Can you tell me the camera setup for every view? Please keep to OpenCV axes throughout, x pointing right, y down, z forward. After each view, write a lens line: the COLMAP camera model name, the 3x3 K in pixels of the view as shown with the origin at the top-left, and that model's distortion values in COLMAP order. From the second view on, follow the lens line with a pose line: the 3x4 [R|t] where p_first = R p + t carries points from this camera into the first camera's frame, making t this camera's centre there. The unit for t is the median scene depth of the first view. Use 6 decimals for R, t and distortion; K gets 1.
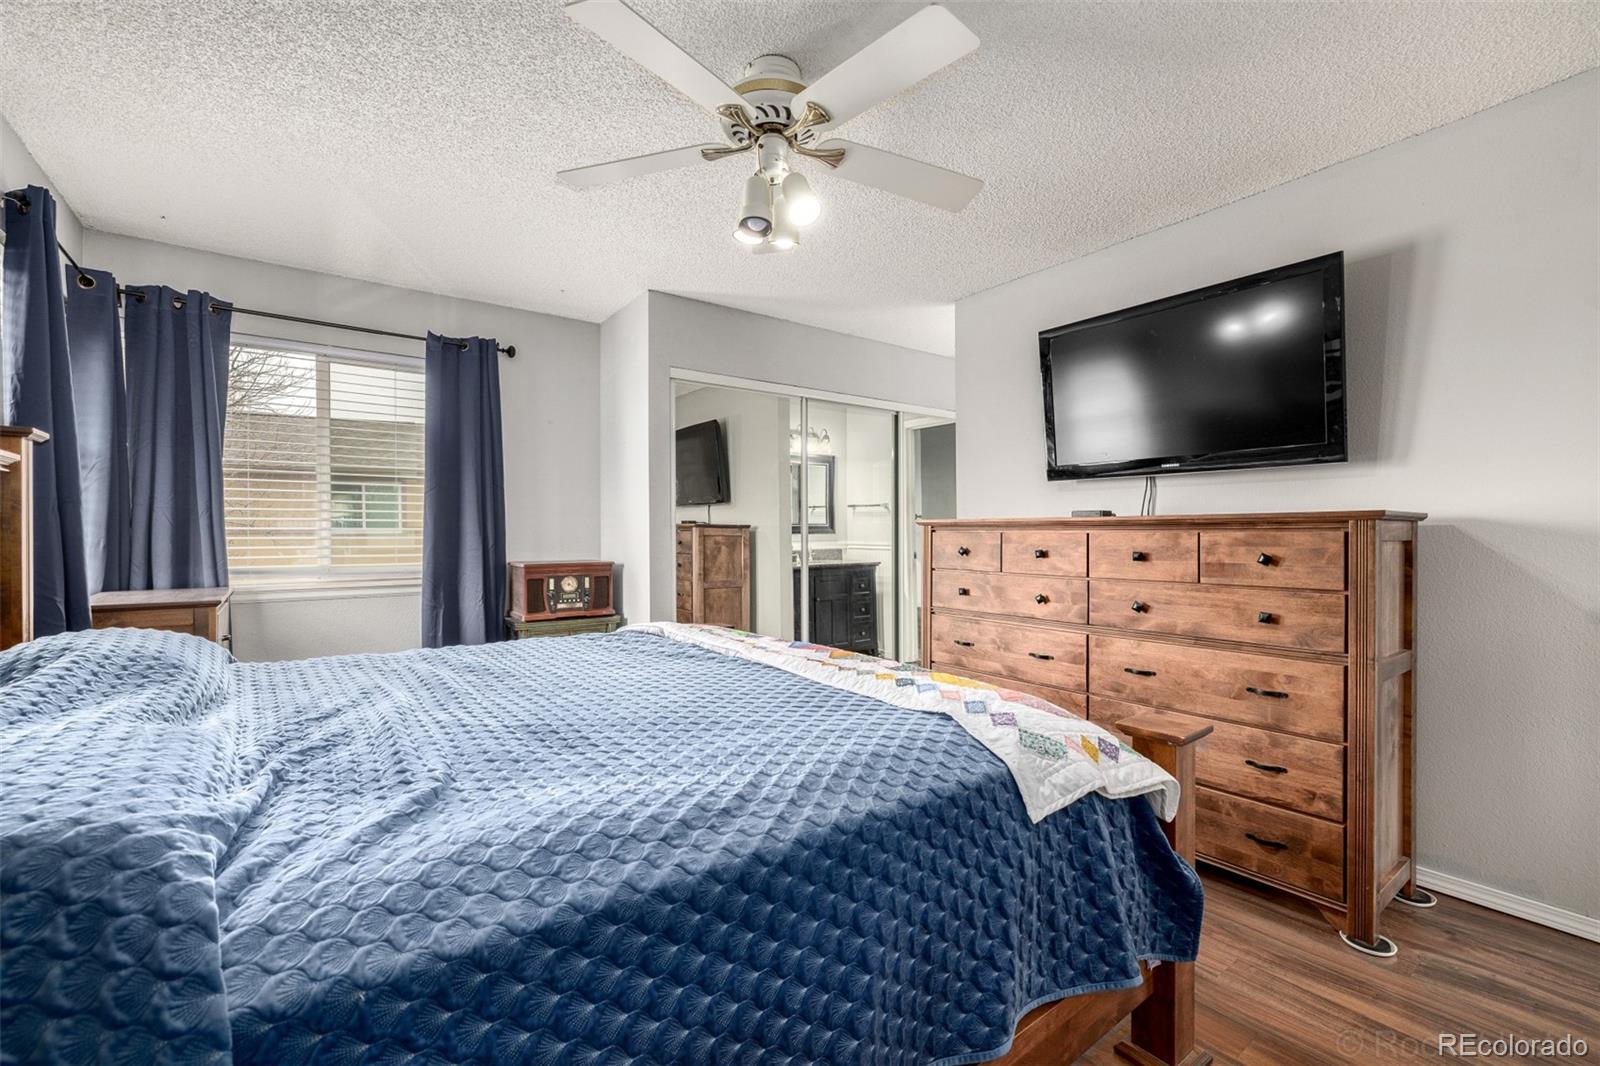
lens RADIAL K [[670.9, 0, 792.2], [0, 670.9, 532.6], [0, 0, 1]] dist [0.001045, 0.000582]
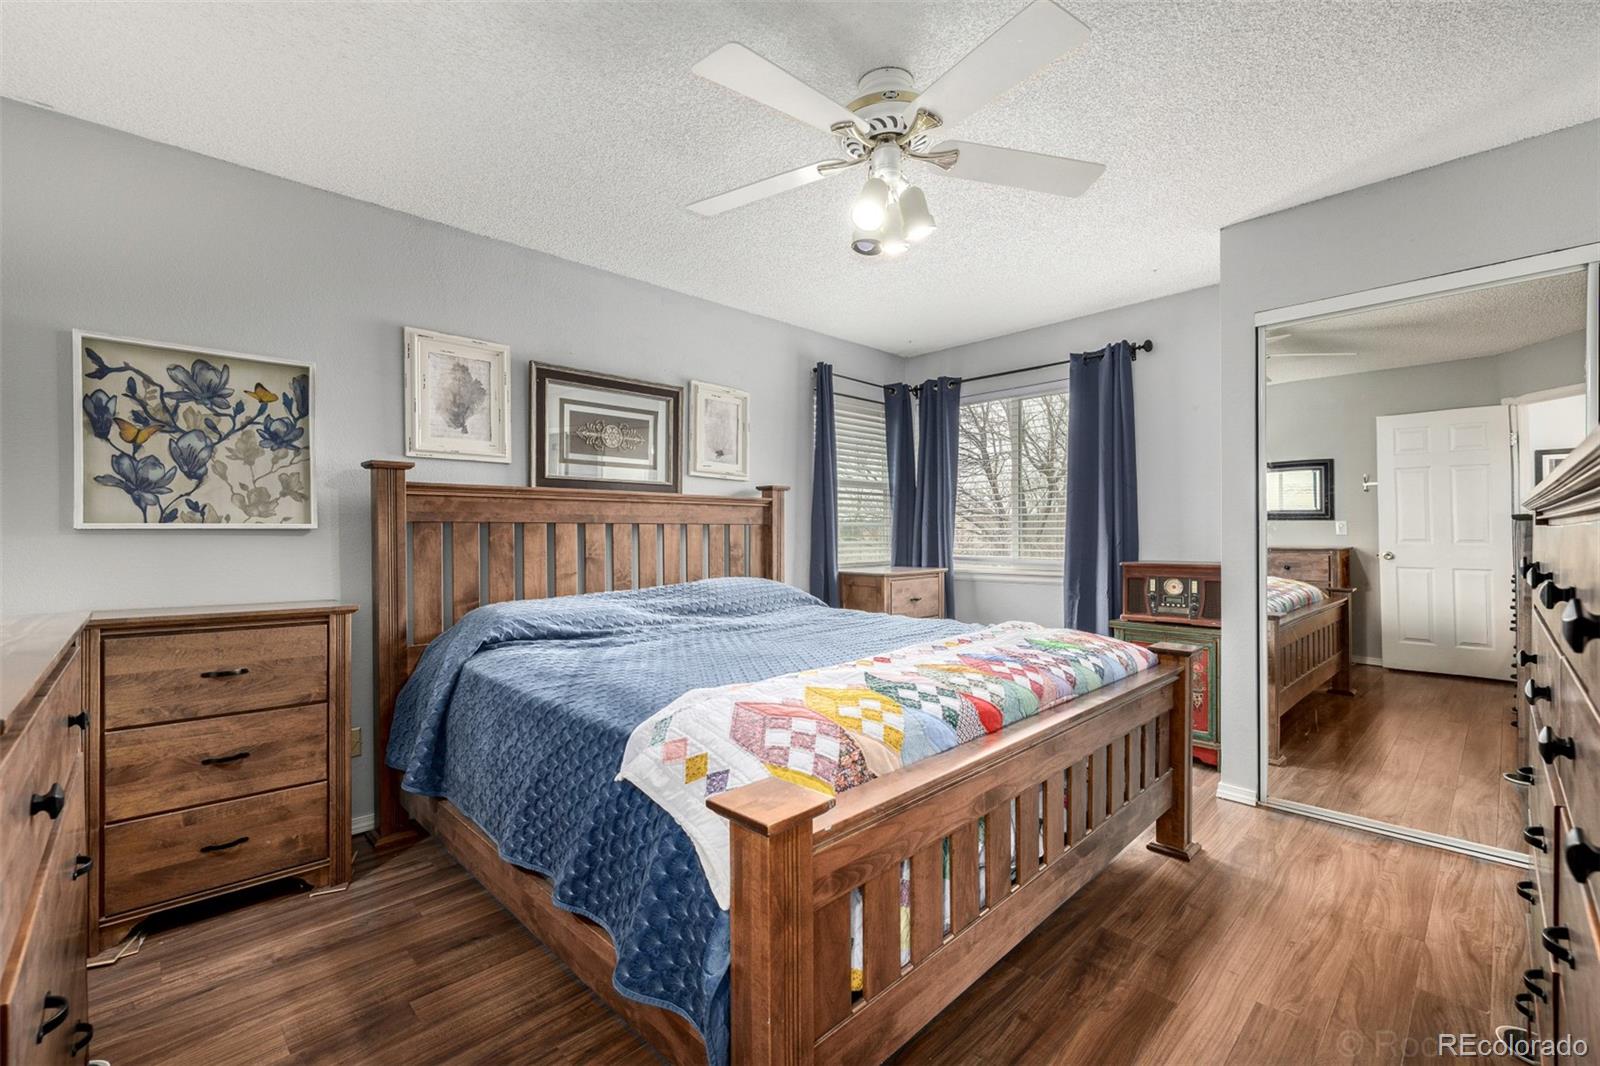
lens RADIAL K [[670.9, 0, 795.1], [0, 670.9, 537.0], [0, 0, 1]] dist [0.001045, 0.000582]
pose [[0.146249, 0.003353, -0.989242, 0.514181], [0.009148, 0.999947, 0.004741, 0.000013], [0.989206, -0.009743, 0.146210, 0.372103]]
